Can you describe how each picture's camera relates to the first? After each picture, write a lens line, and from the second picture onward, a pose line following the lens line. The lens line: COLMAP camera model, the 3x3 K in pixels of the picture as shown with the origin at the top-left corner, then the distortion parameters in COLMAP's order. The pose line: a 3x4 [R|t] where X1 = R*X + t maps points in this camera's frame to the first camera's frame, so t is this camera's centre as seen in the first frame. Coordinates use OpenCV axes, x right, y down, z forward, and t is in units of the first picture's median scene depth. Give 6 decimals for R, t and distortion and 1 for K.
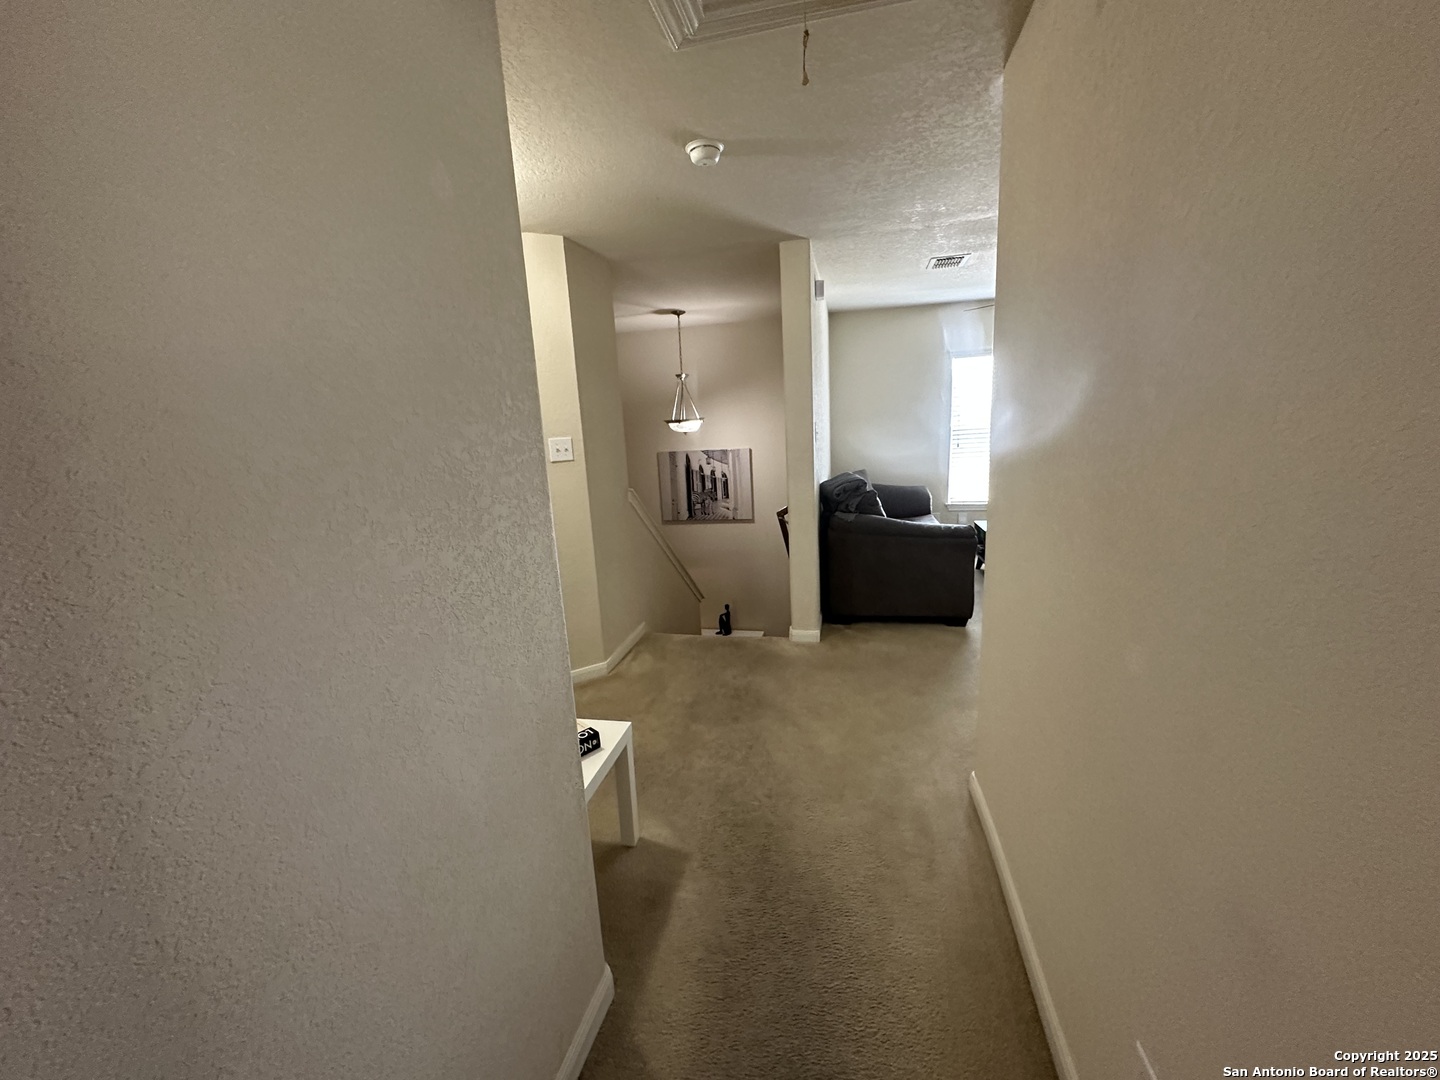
lens RADIAL K [[576.5, 0, 719.7], [0, 576.5, 538.0], [0, 0, 1]] dist [-0.000974, 0.000541]
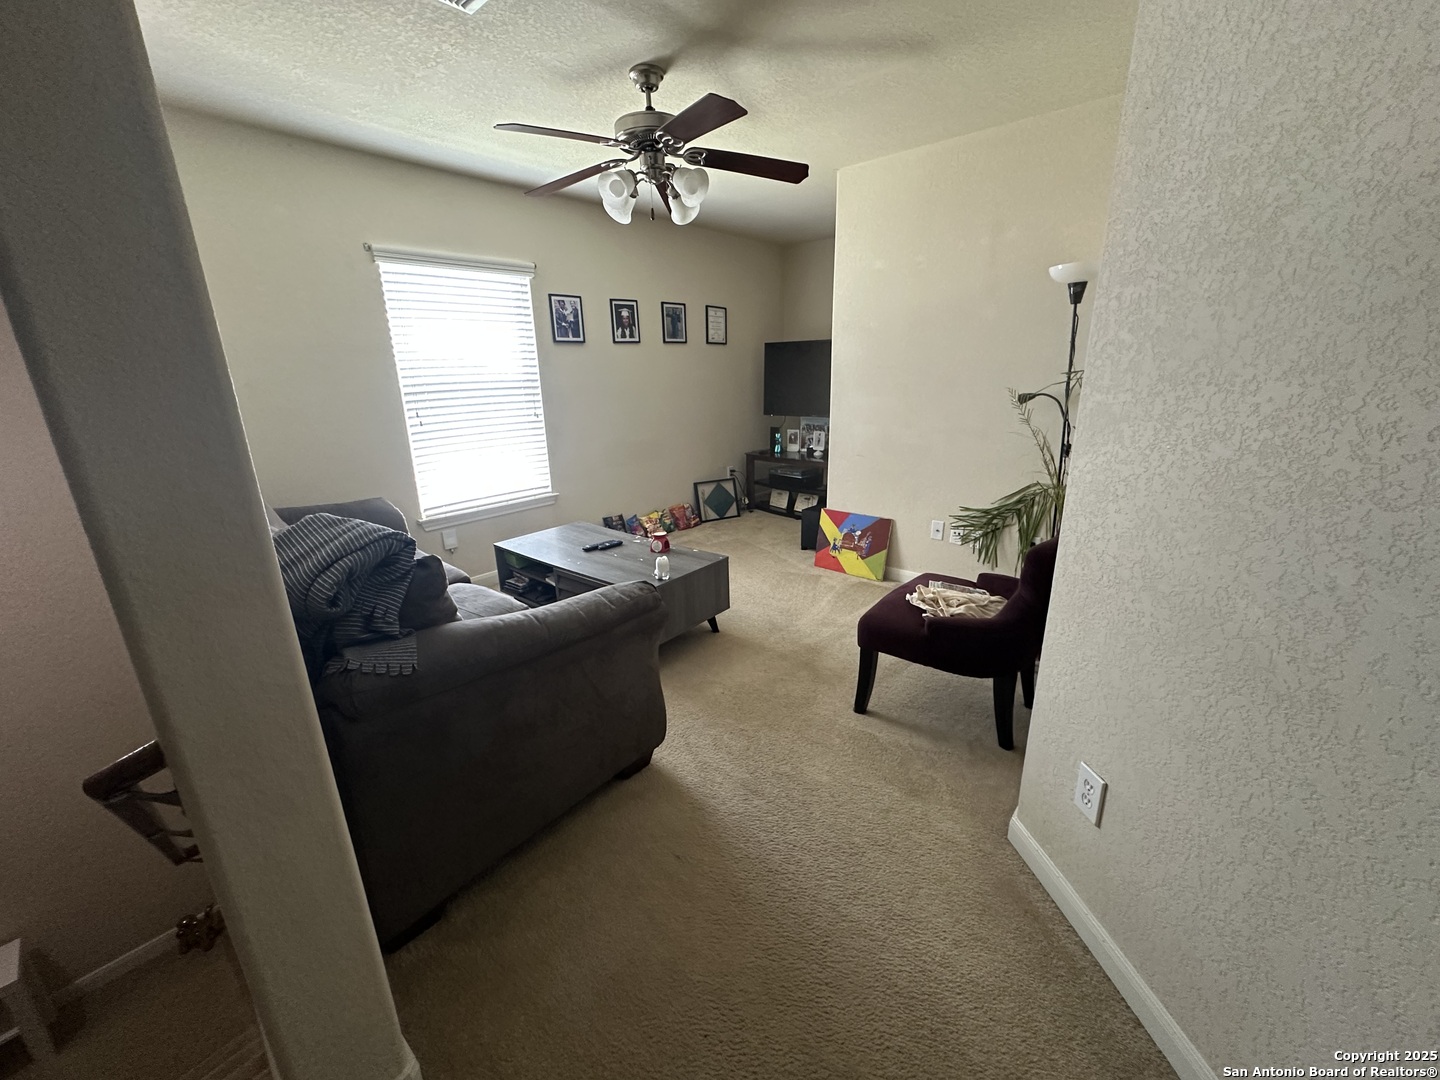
lens RADIAL K [[576.5, 0, 719.7], [0, 576.5, 538.0], [0, 0, 1]] dist [-0.000974, 0.000541]
pose [[0.464119, -0.212871, 0.859814, 0.043699], [0.163281, 0.974619, 0.153156, -0.121129], [-0.870593, 0.069309, 0.487097, 0.670821]]
